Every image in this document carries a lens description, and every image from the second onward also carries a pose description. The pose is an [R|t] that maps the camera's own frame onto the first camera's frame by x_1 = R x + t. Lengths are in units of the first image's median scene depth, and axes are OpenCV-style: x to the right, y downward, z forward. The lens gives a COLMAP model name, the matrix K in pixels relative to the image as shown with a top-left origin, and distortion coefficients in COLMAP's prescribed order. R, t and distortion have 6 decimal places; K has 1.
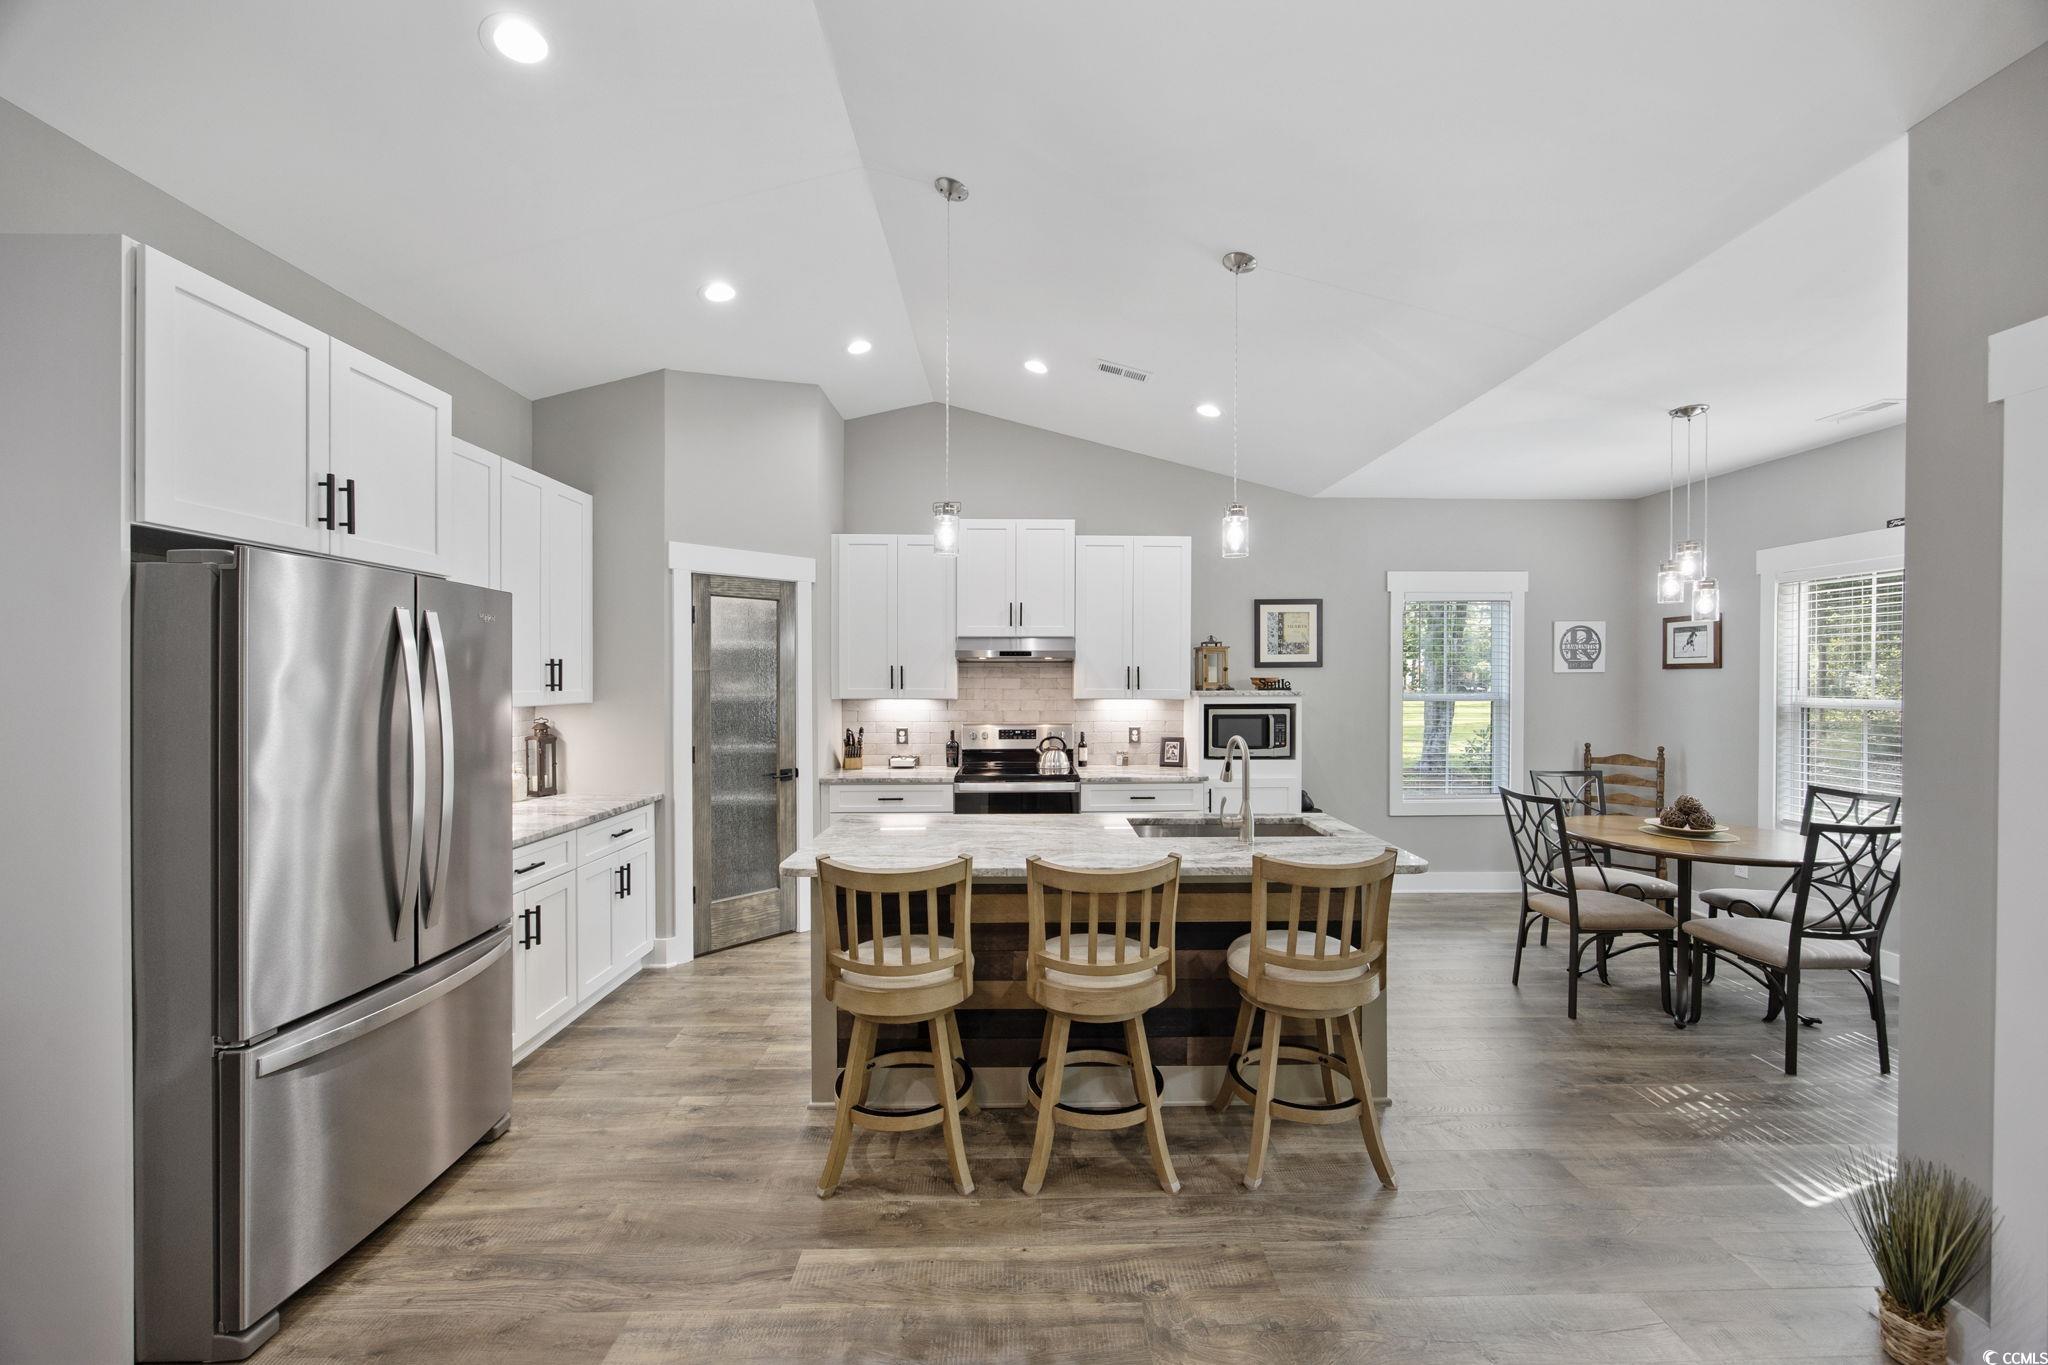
lens RADIAL K [[780.9, 0, 1033.8], [0, 780.9, 681.2], [0, 0, 1]] dist [-0.002575, -0.000627]
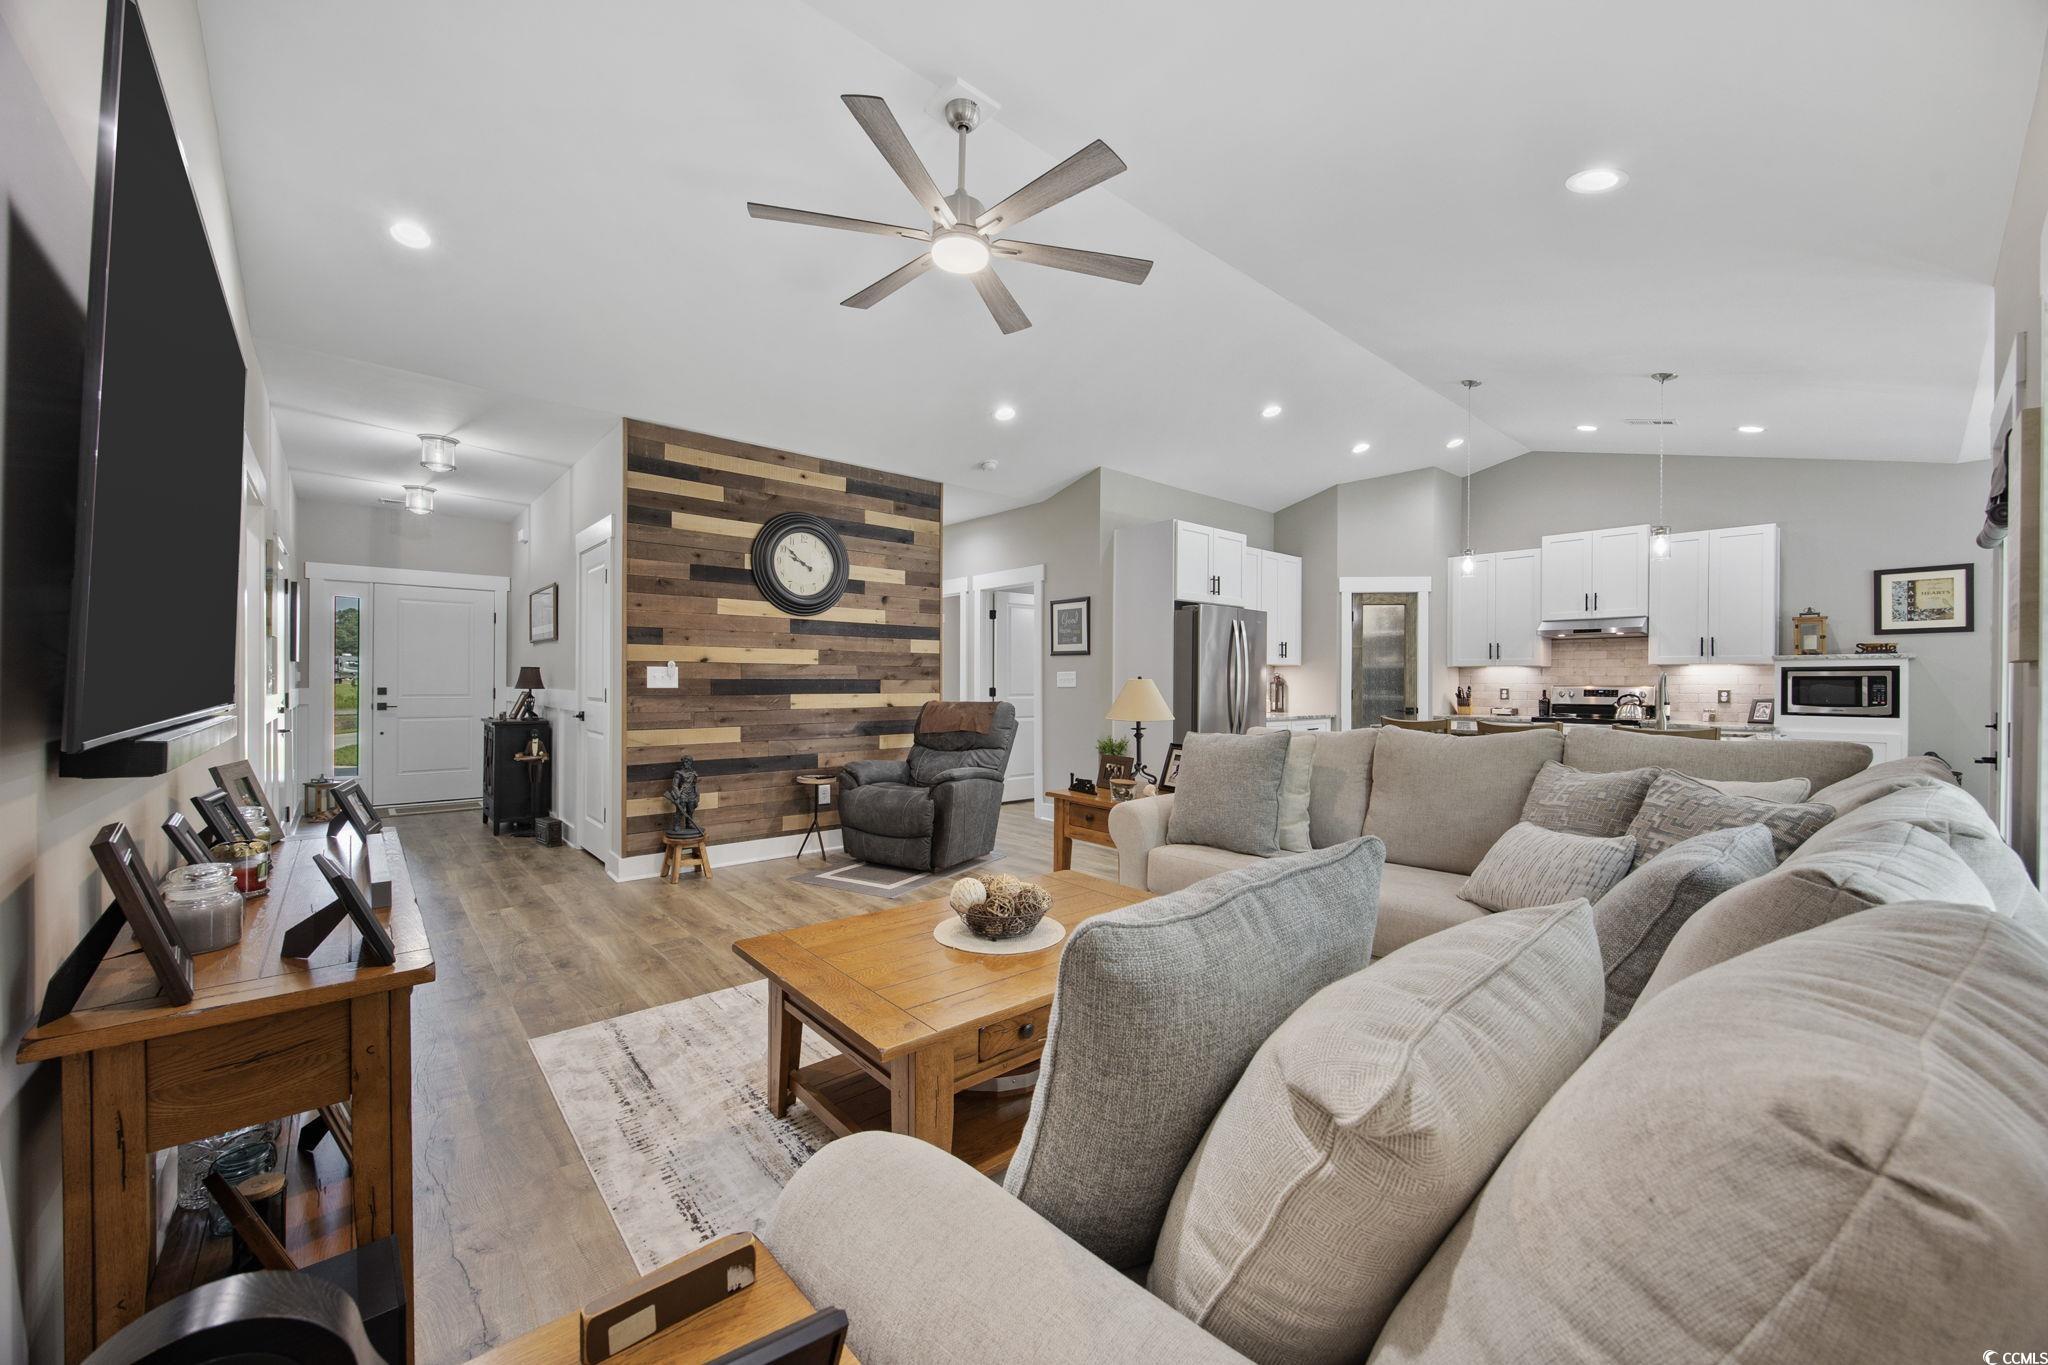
lens RADIAL K [[780.9, 0, 1033.1], [0, 780.9, 682.6], [0, 0, 1]] dist [-0.002575, -0.000627]
pose [[0.646111, 0.004706, -0.763229, 0.409533], [-0.007020, 0.999975, 0.000222, 0.064092], [0.763211, 0.005214, 0.646128, -0.642282]]
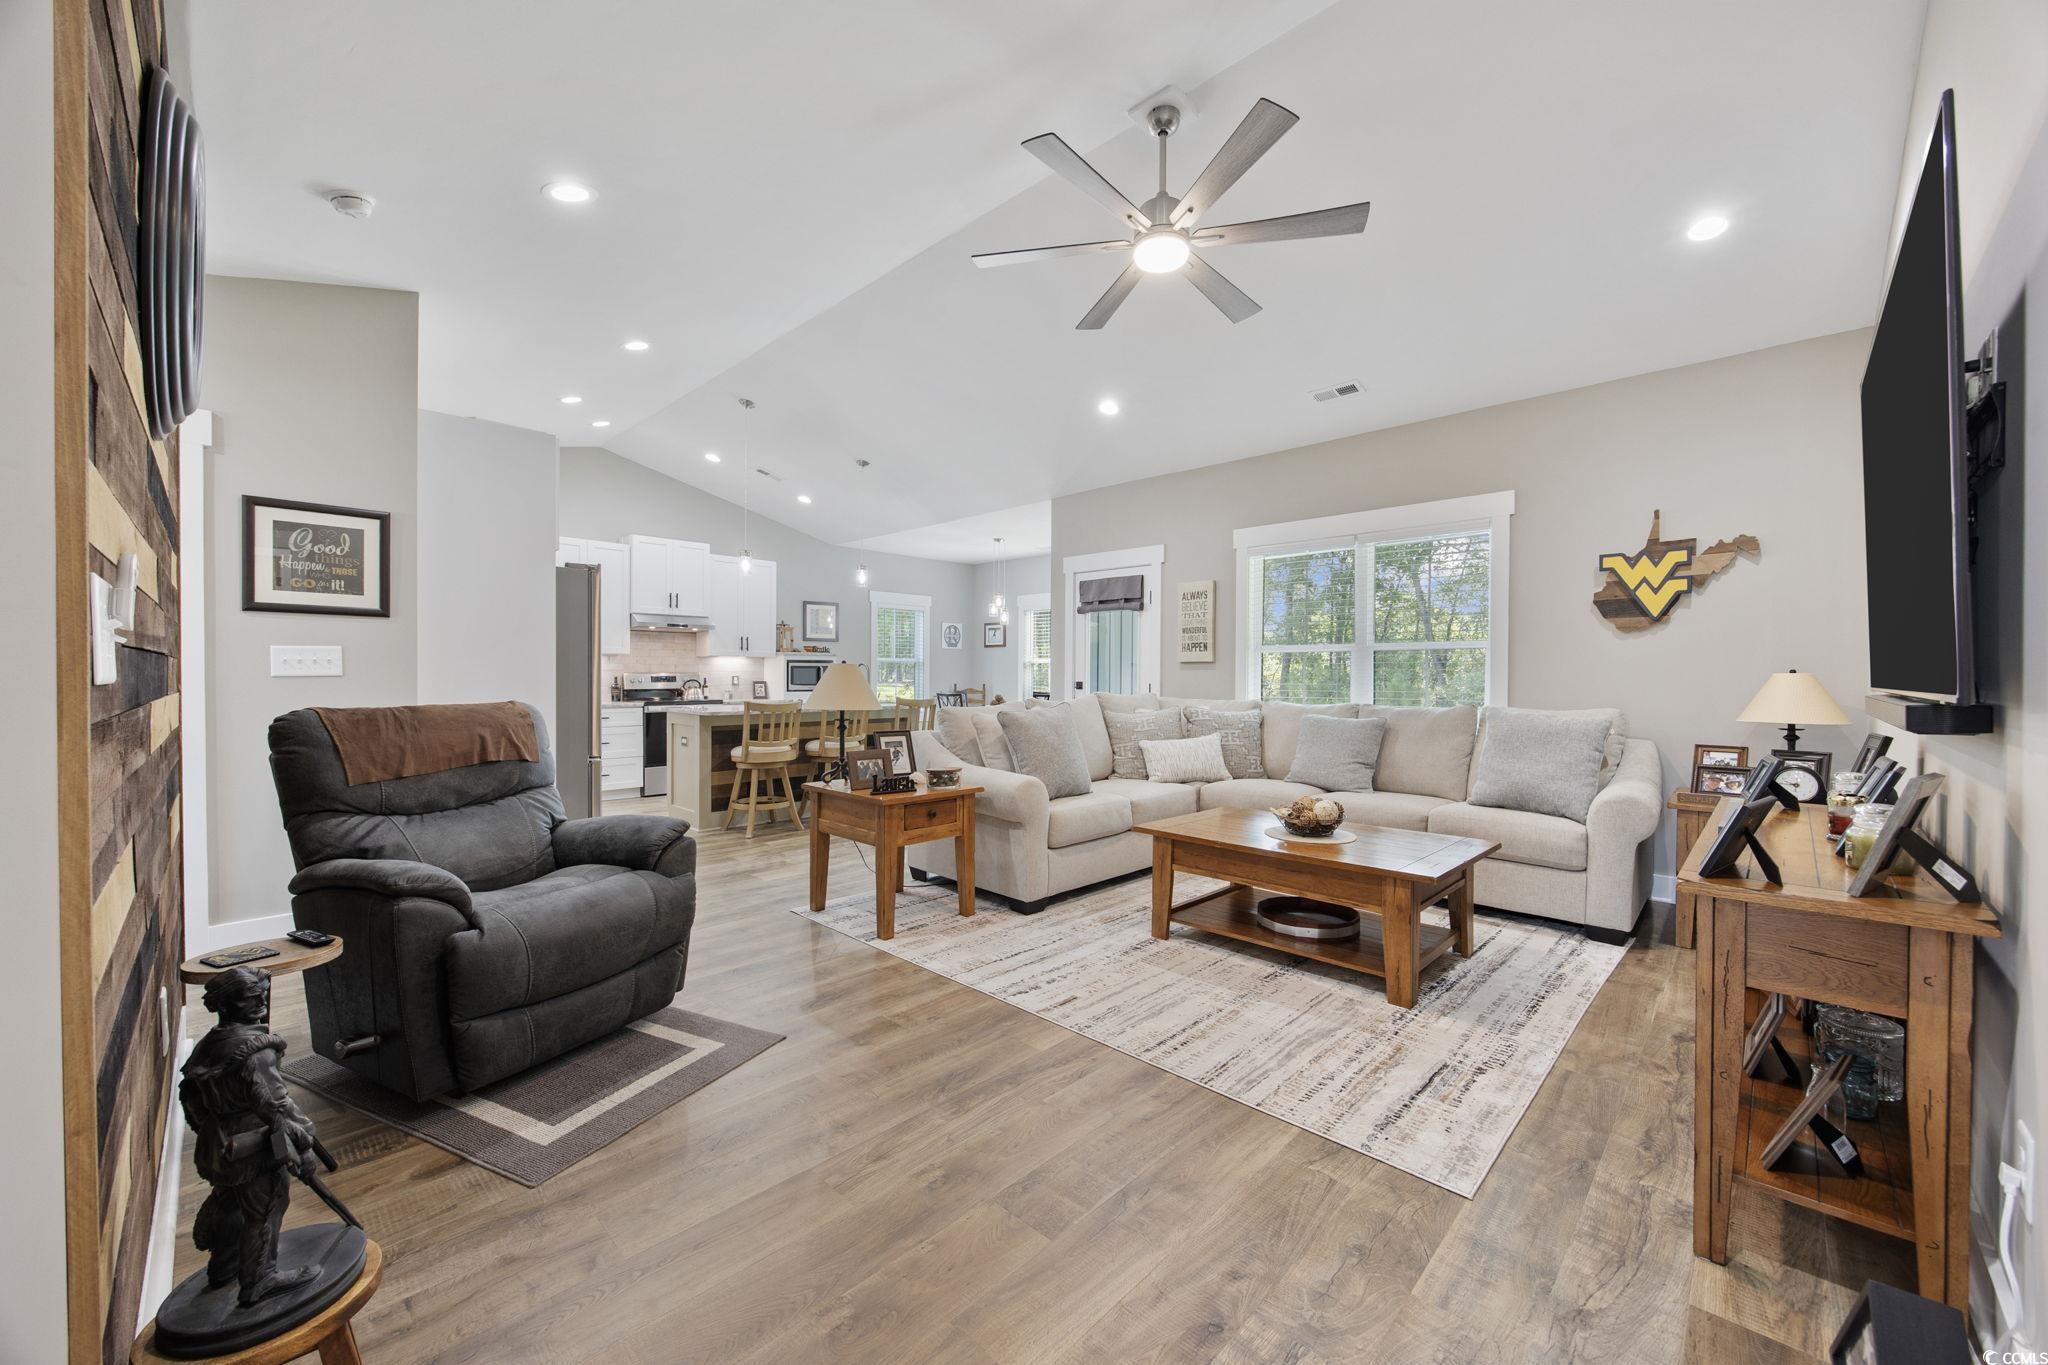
lens RADIAL K [[780.9, 0, 1038.5], [0, 780.9, 681.6], [0, 0, 1]] dist [-0.002575, -0.000627]
pose [[0.705969, -0.003555, 0.708234, -0.661581], [-0.000198, 0.999986, 0.005217, 0.073828], [-0.708243, -0.003823, 0.705959, -0.672123]]
